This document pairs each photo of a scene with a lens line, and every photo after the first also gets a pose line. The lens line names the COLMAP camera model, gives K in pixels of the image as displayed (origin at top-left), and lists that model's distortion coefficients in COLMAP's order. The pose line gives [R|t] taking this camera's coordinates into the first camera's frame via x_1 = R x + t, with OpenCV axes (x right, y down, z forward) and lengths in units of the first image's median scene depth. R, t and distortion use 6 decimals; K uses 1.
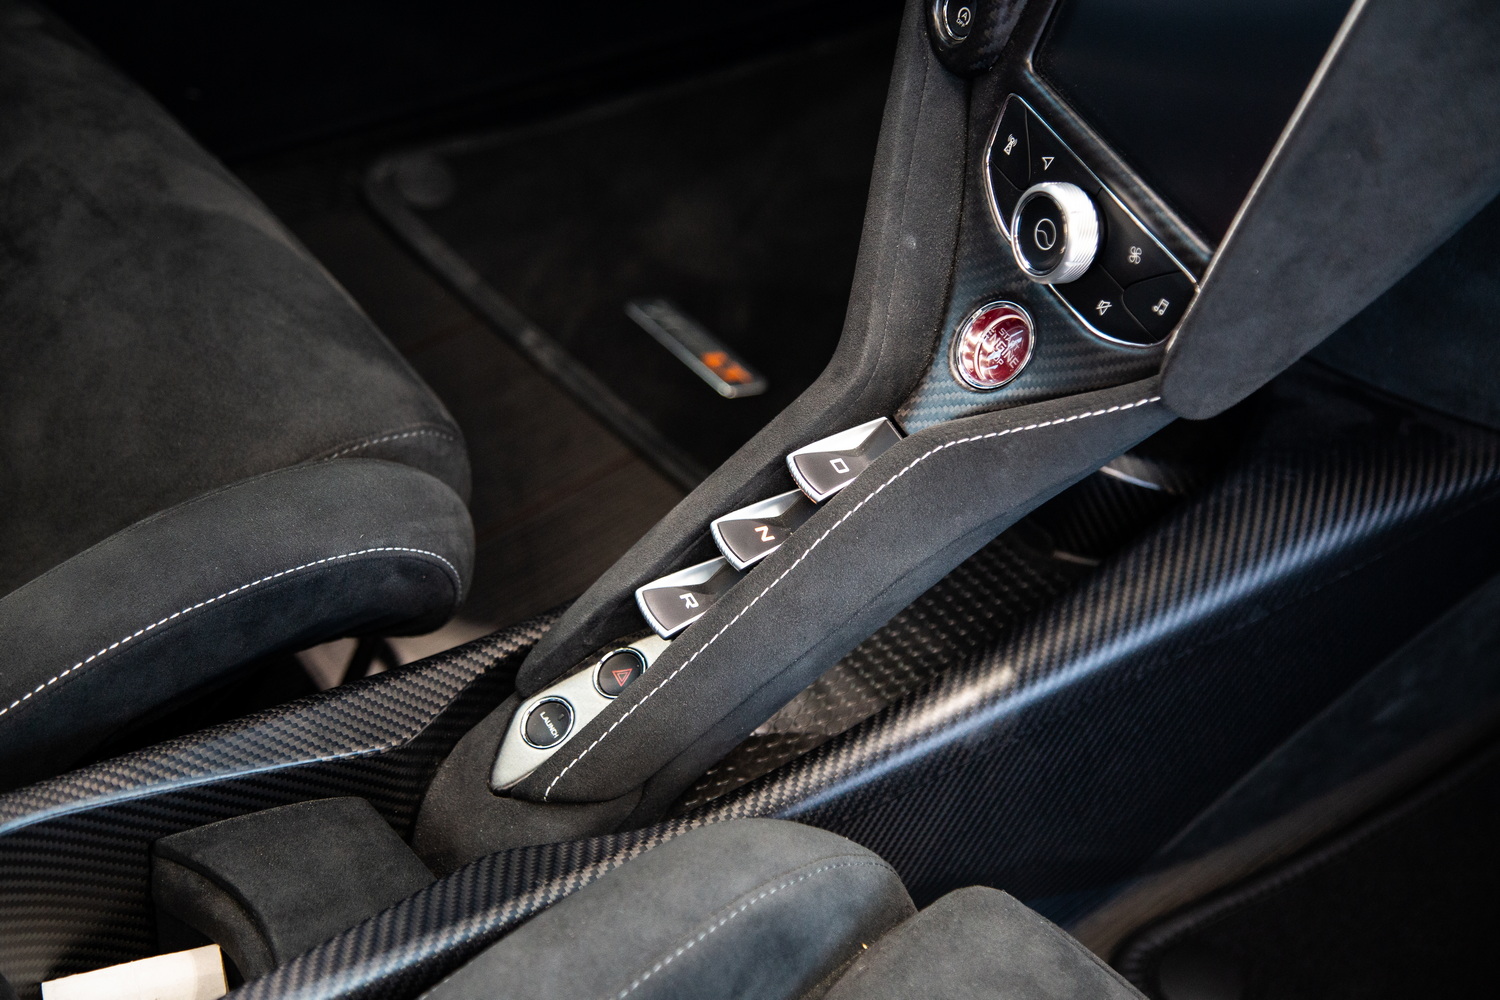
lens RADIAL K [[2455.0, 0, 746.8], [0, 2455.0, 501.3], [0, 0, 1]] dist [0.229687, 0.000000]
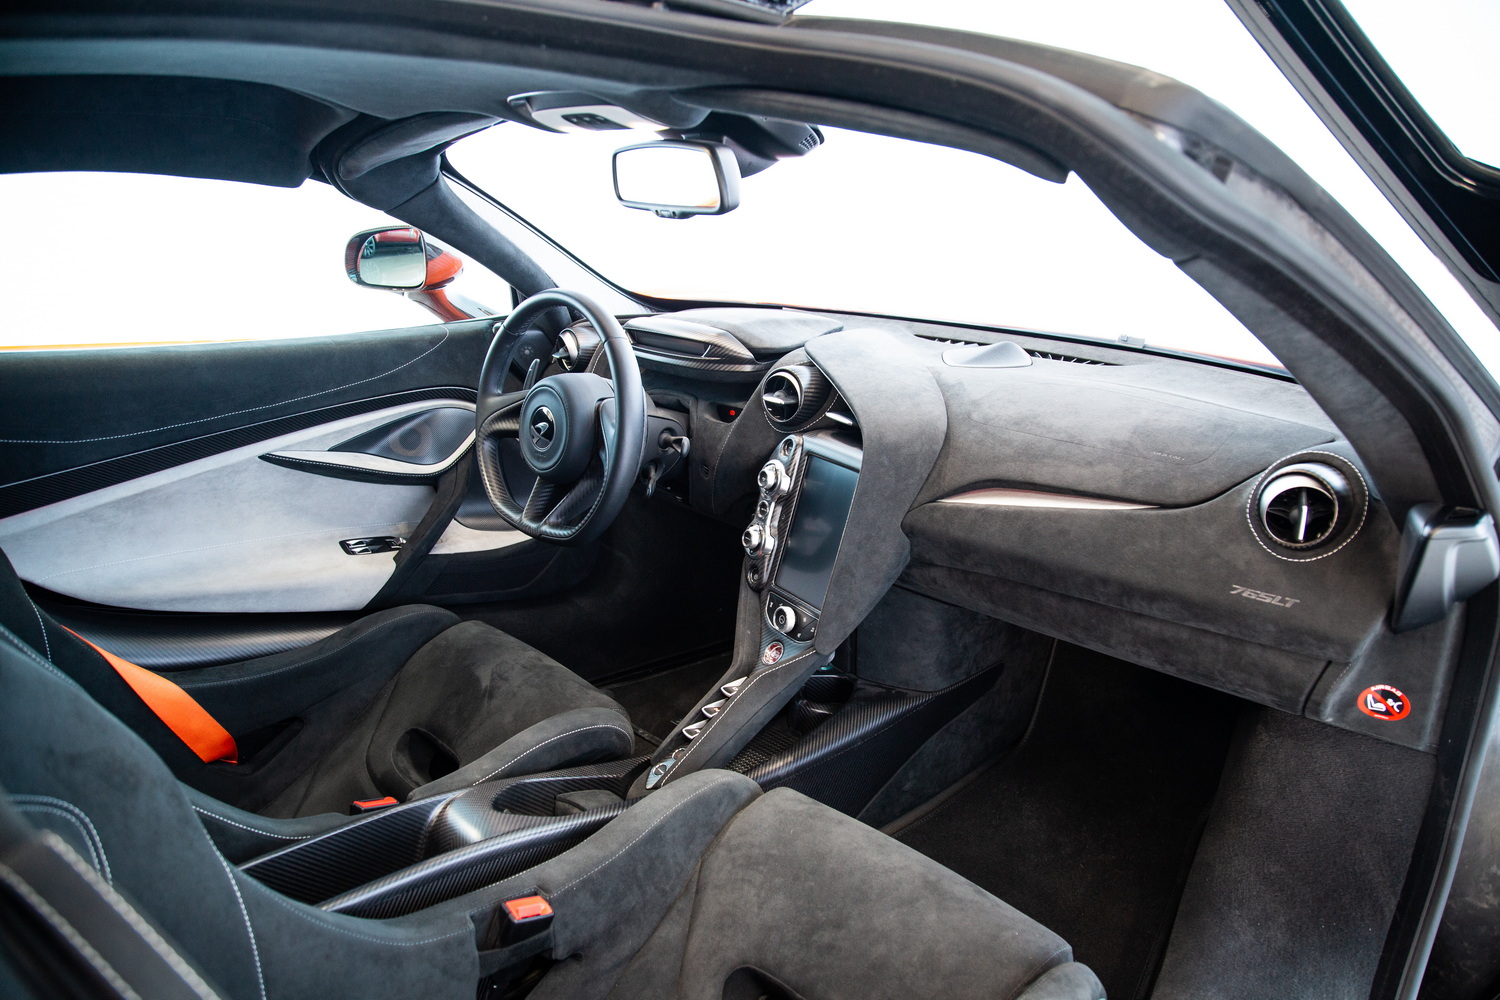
lens RADIAL K [[993.4, 0, 759.6], [0, 993.4, 500.2], [0, 0, 1]] dist [-0.110937, 0.035817]
pose [[0.993448, -0.078969, 0.082608, -0.026237], [0.107941, 0.885812, -0.451315, 0.408804], [-0.037536, 0.457275, 0.888533, -0.443895]]
